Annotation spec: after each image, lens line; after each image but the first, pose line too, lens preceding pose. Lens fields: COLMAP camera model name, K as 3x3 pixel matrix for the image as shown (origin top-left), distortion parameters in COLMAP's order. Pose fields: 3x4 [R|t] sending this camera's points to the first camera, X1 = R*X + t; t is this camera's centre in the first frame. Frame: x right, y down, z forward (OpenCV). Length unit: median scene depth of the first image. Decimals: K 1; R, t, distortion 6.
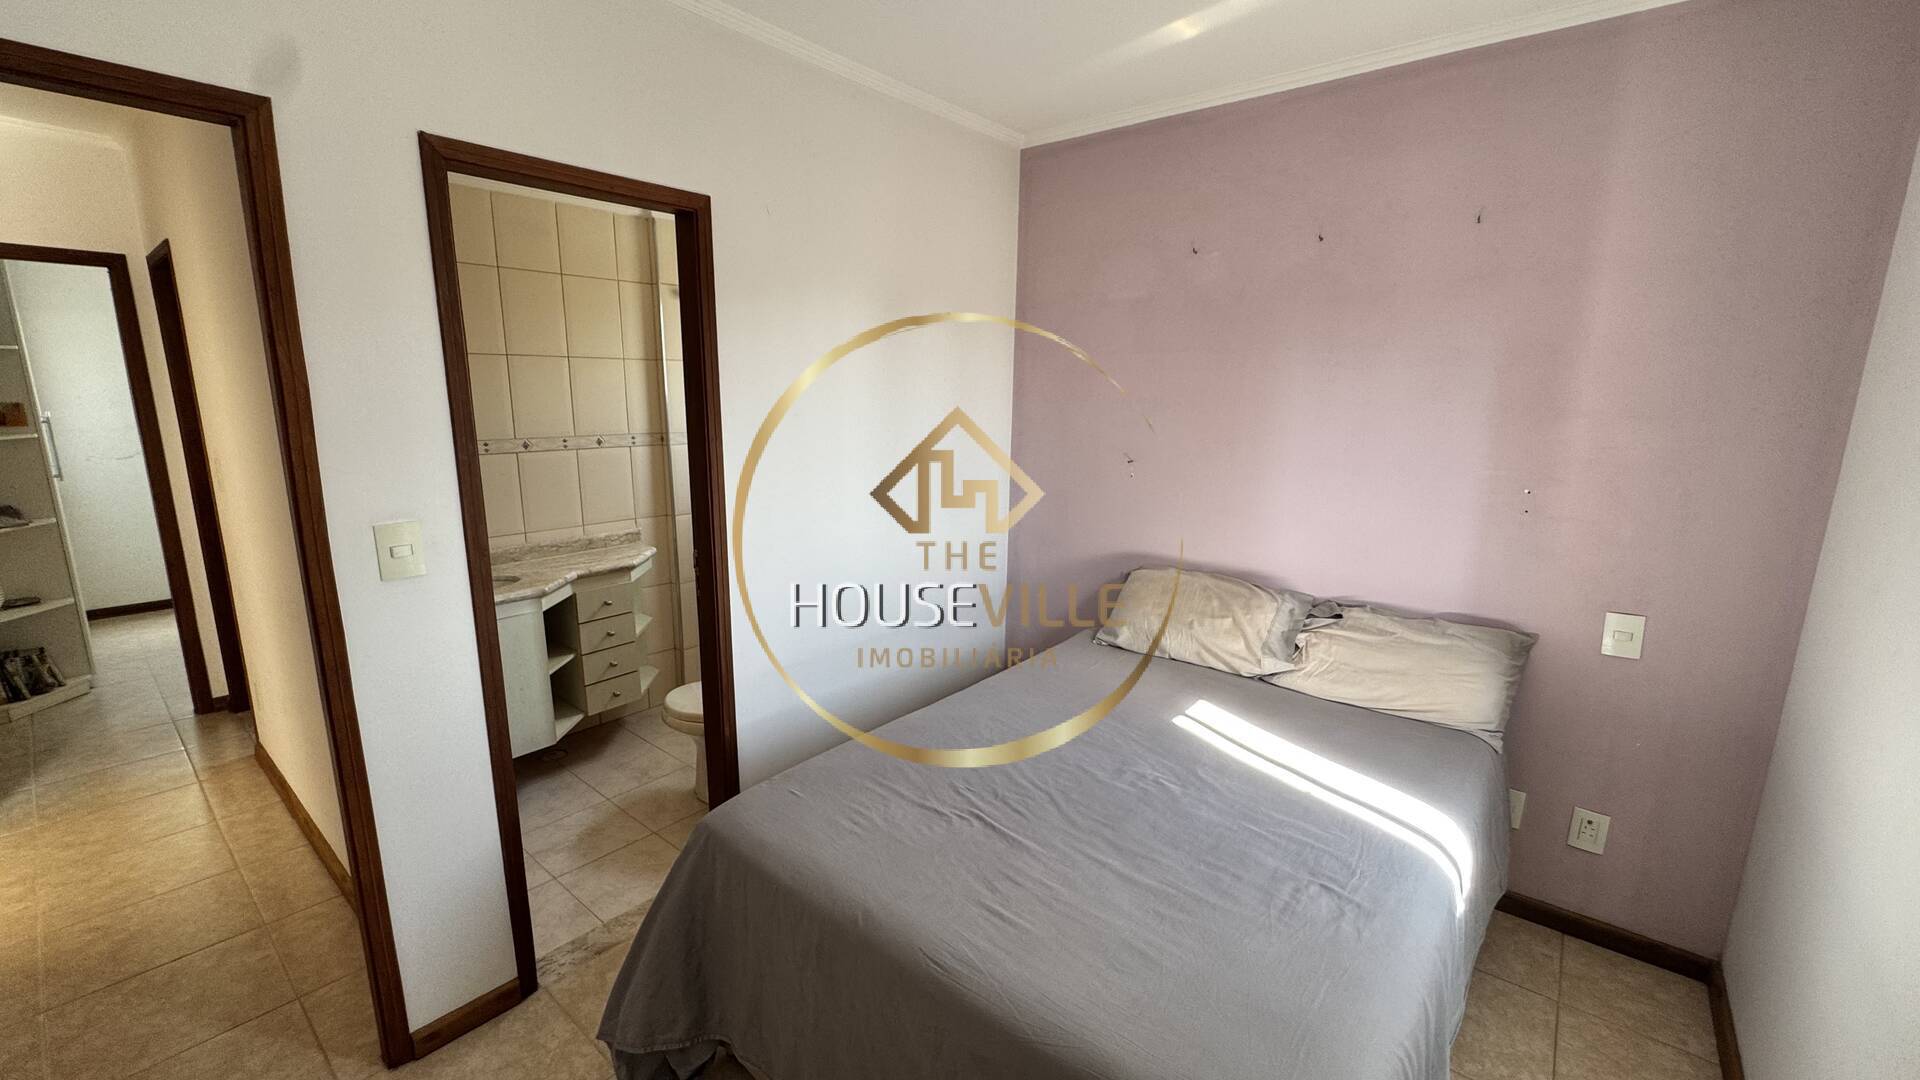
lens RADIAL K [[768.1, 0, 956.0], [0, 768.1, 543.0], [0, 0, 1]] dist [-0.001637, 0.000005]
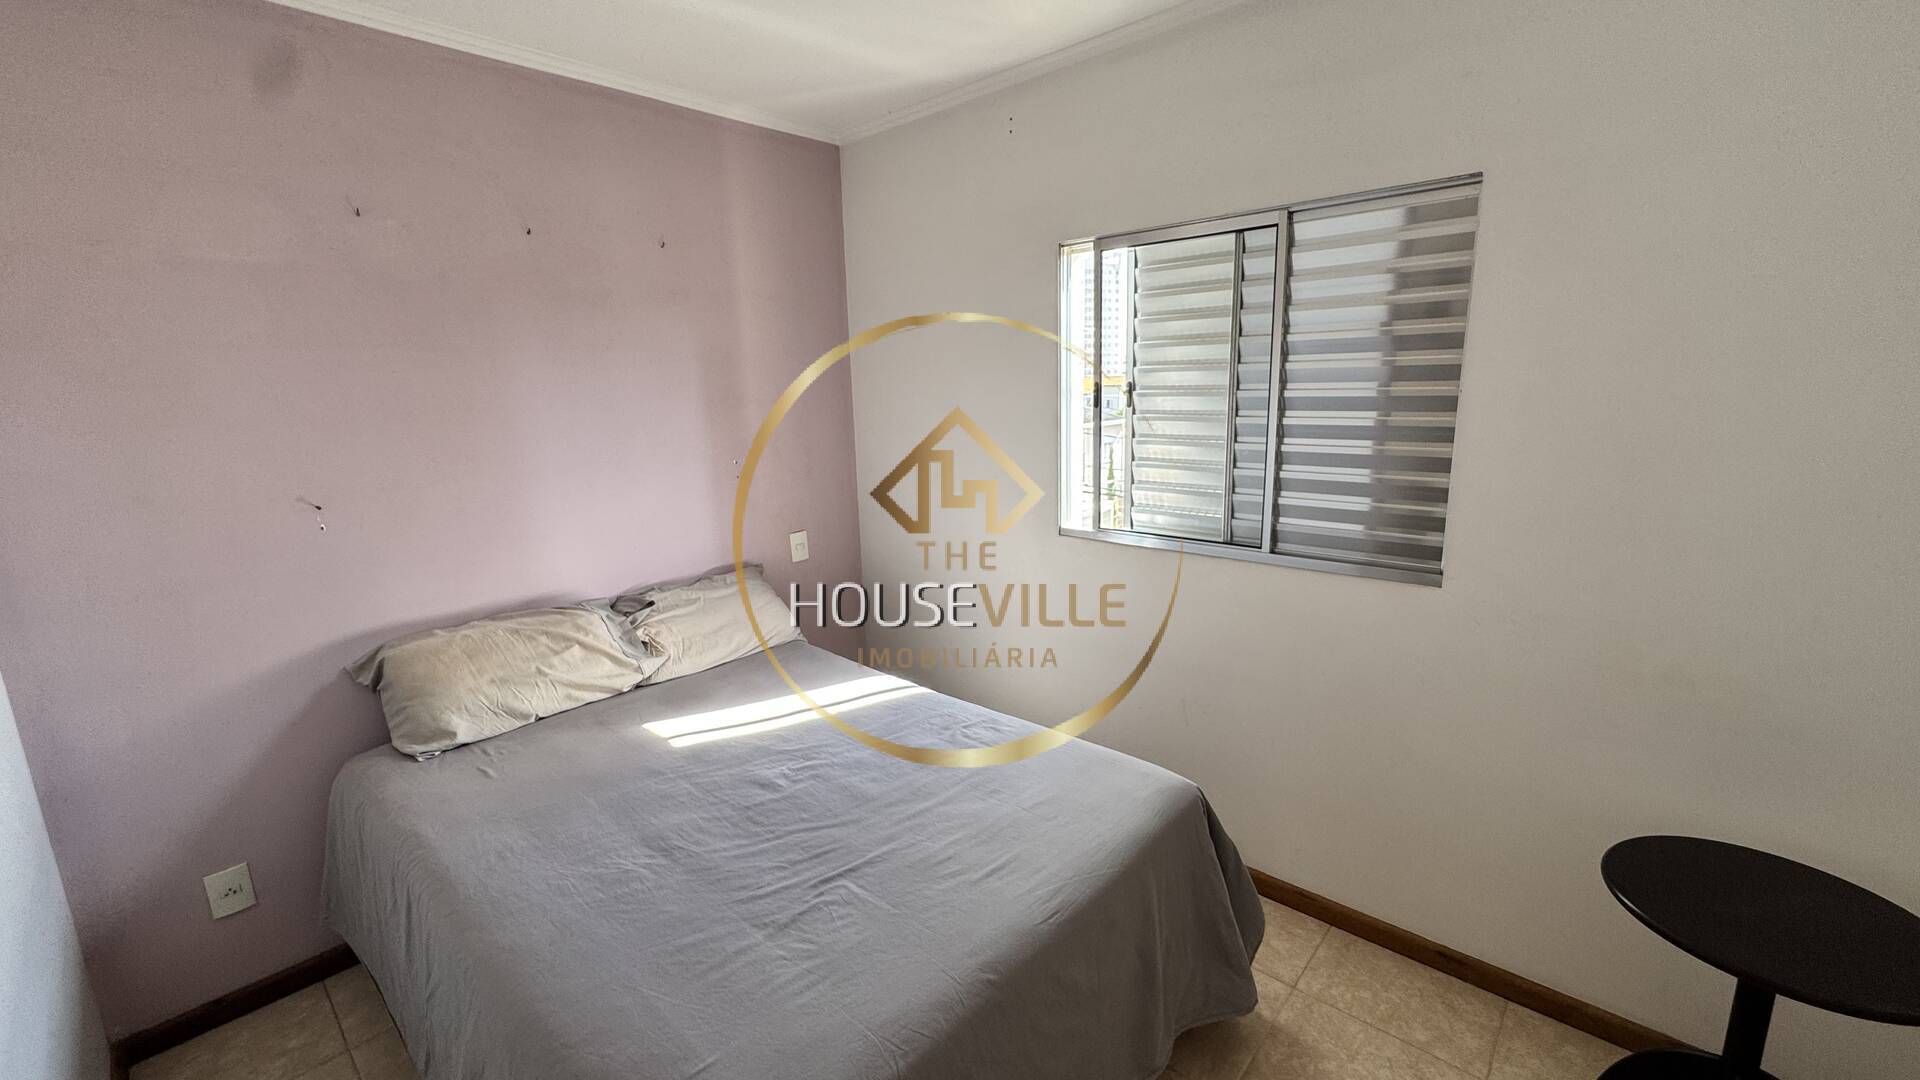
lens RADIAL K [[779.8, 0, 964.0], [0, 779.8, 532.8], [0, 0, 1]] dist [0.000951, 0.000024]
pose [[0.030115, -0.203965, 0.978515, -0.530852], [0.223831, 0.955474, 0.192274, -0.109478], [-0.974163, 0.213231, 0.074427, 0.494132]]
